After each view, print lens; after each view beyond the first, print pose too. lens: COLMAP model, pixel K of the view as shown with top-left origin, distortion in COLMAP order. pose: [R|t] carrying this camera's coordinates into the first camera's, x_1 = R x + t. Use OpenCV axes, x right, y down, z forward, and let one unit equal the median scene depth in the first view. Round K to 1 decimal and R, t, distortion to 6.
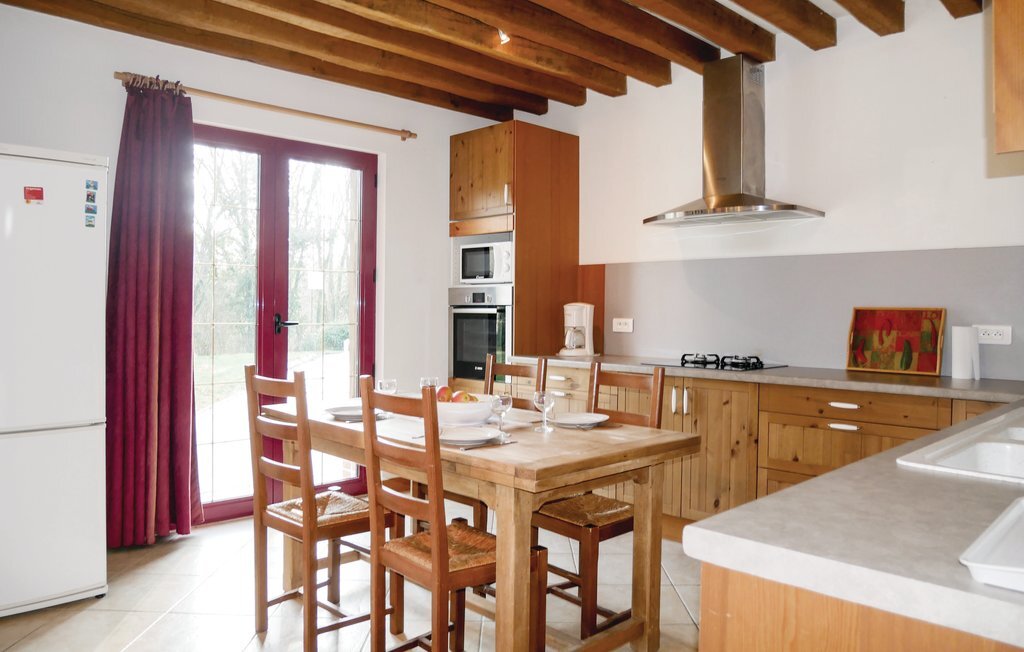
lens RADIAL K [[774.0, 0, 512.0], [0, 774.0, 326.0], [0, 0, 1]] dist [-0.002840, 0.000134]
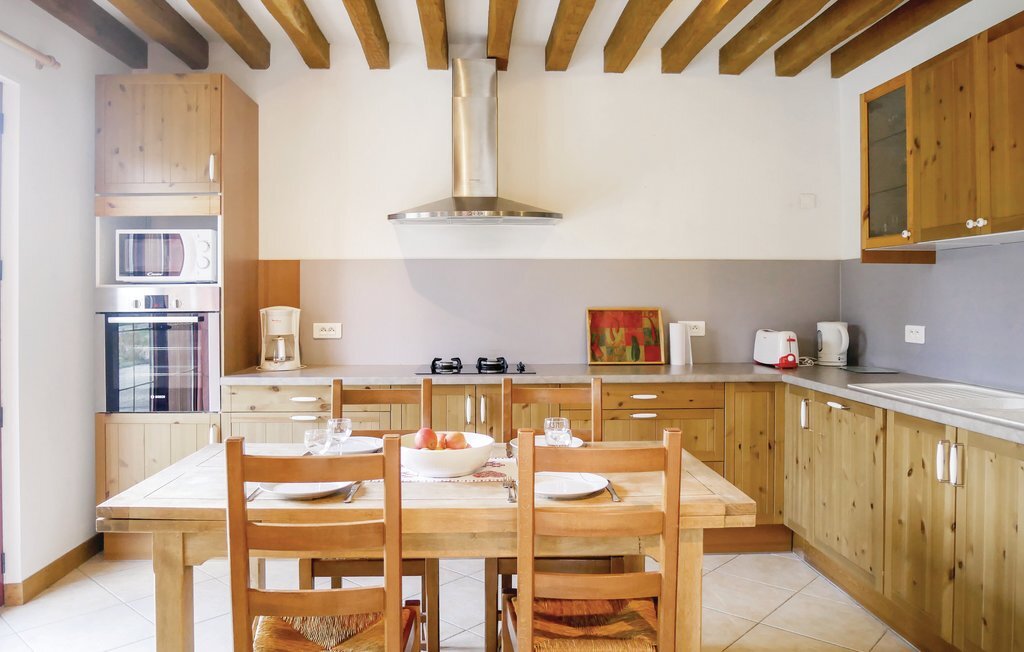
lens RADIAL K [[779.2, 0, 512.0], [0, 779.2, 297.7], [0, 0, 1]] dist [-0.005385, 0.001394]
pose [[0.674818, -0.009106, 0.737928, -0.386855], [0.026092, 0.999593, -0.011526, -0.024173], [-0.737523, 0.027032, 0.674781, 0.265242]]
